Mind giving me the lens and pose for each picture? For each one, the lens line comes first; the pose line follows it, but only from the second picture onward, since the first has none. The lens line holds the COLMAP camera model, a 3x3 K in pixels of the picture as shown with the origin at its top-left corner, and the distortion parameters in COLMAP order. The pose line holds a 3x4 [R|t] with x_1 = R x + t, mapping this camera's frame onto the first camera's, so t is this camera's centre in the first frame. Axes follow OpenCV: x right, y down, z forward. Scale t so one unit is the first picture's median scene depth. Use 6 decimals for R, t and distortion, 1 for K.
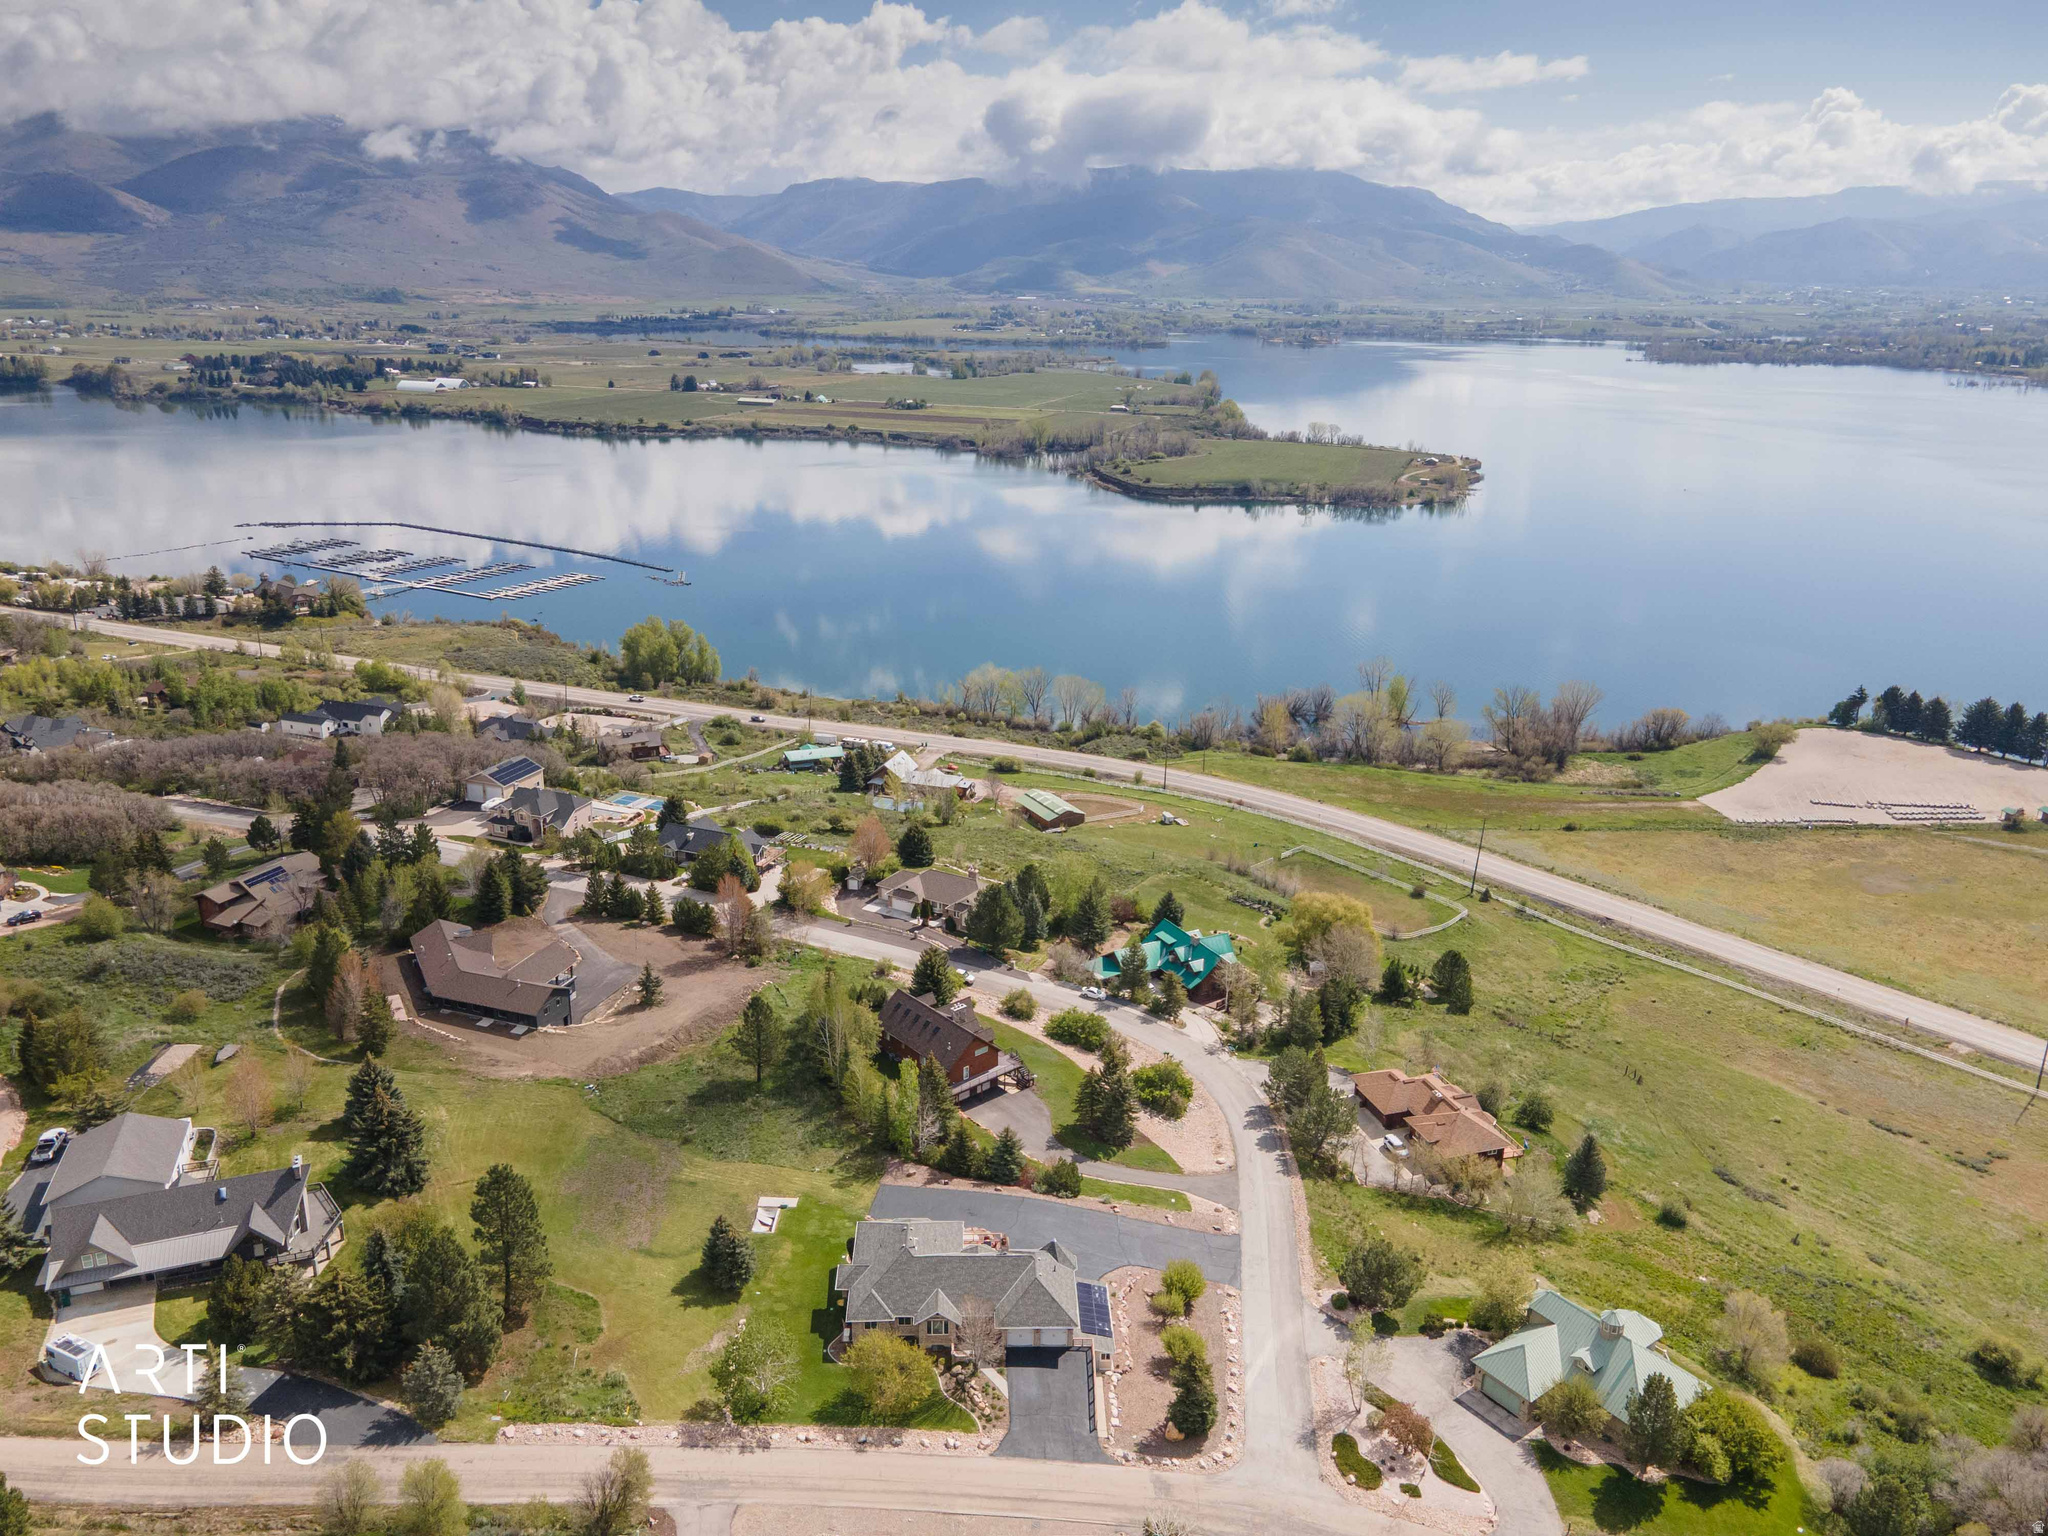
lens RADIAL K [[1494.1, 0, 1006.2], [0, 1494.1, 768.0], [0, 0, 1]] dist [0.012558, 0.062110]
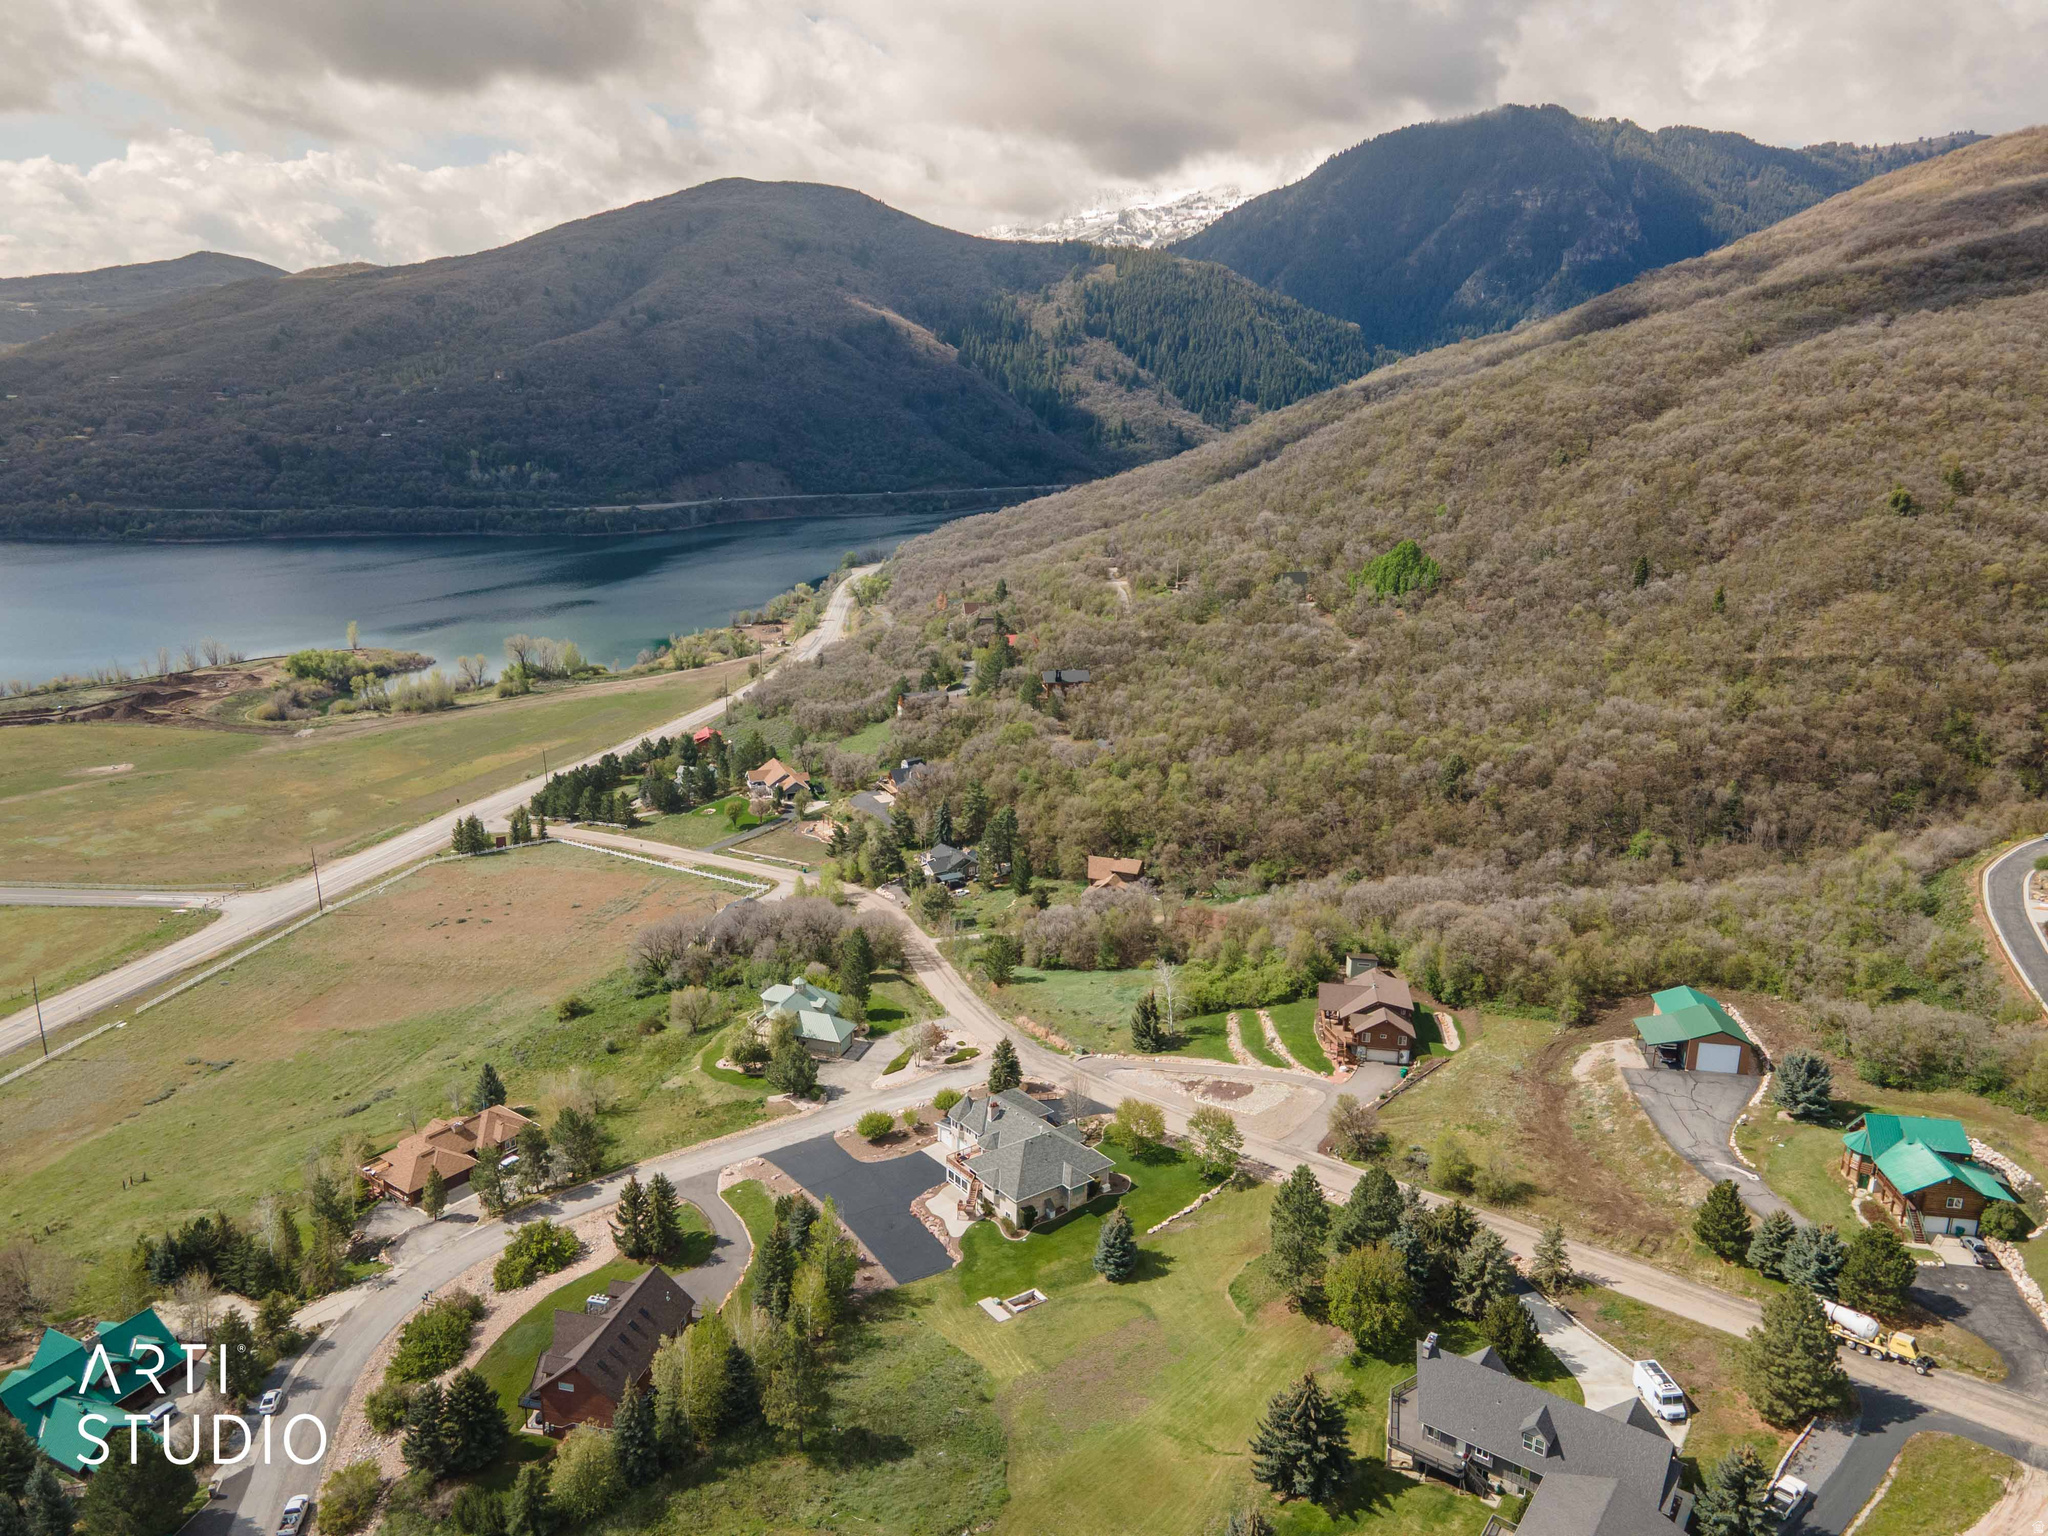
lens RADIAL K [[1494.1, 0, 1006.2], [0, 1494.1, 768.0], [0, 0, 1]] dist [0.012558, 0.062110]
pose [[-0.580399, -0.235097, 0.779658, -0.750663], [0.239943, 0.865543, 0.439616, -0.397333], [-0.778180, 0.442226, -0.445951, 1.146540]]
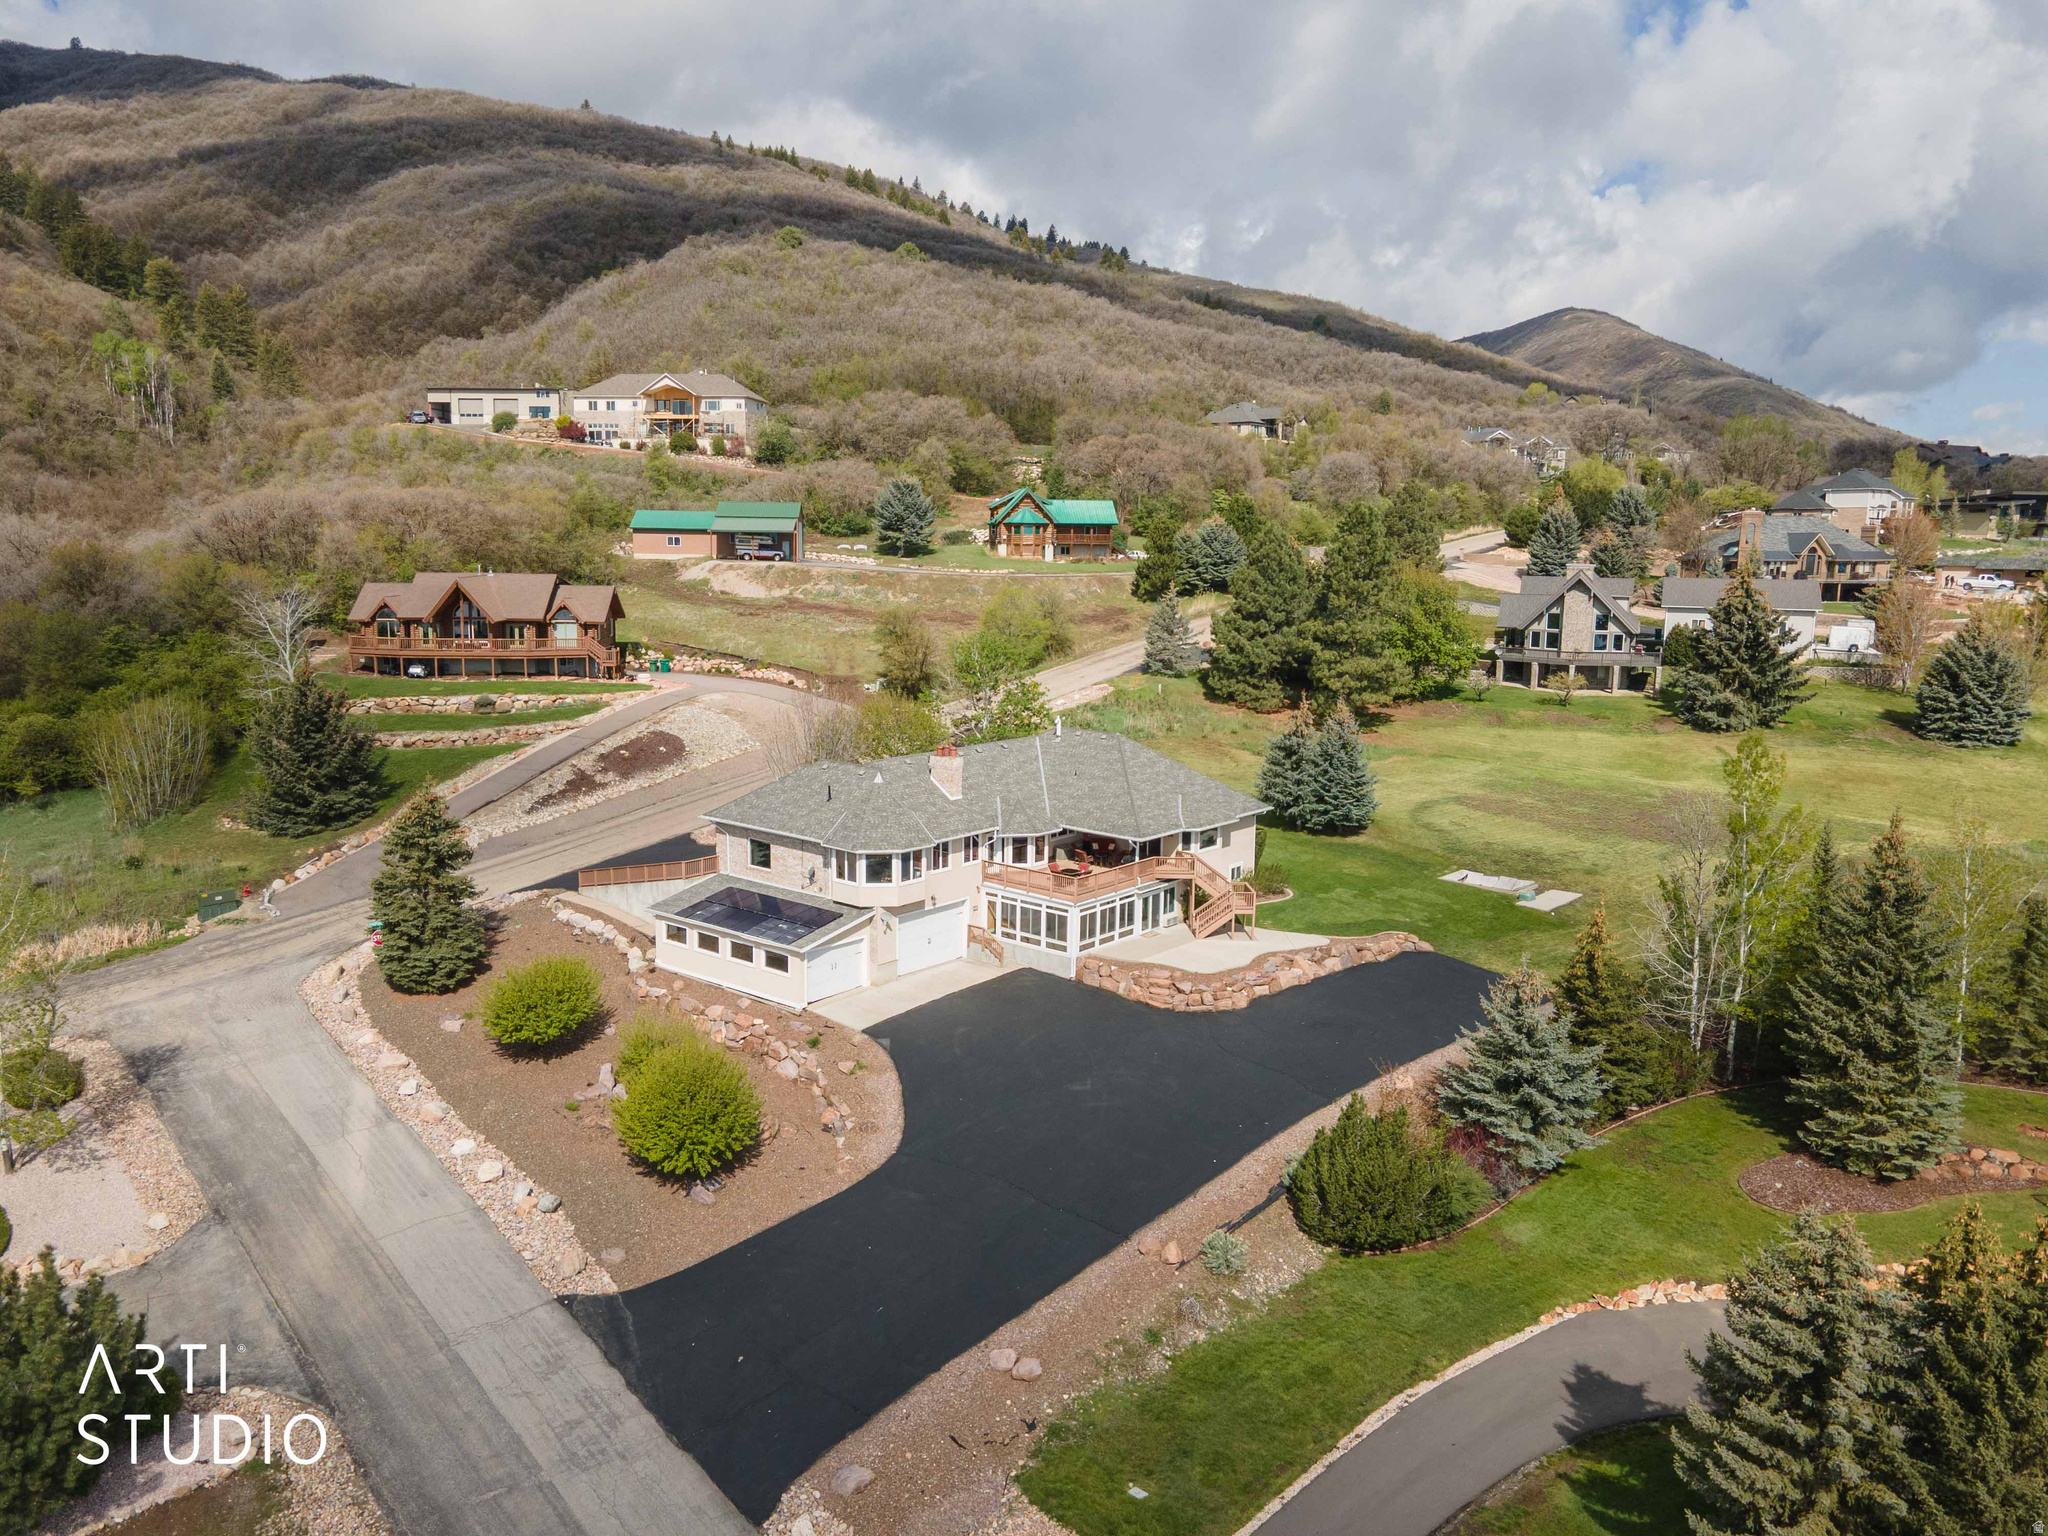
lens RADIAL K [[1485.9, 0, 1010.0], [0, 1485.9, 770.0], [0, 0, 1]] dist [0.041850, 0.011568]
pose [[-0.668610, 0.097815, -0.737152, 0.253069], [-0.256038, 0.900413, 0.351710, 0.125698], [0.698144, 0.423896, -0.576981, 1.017000]]
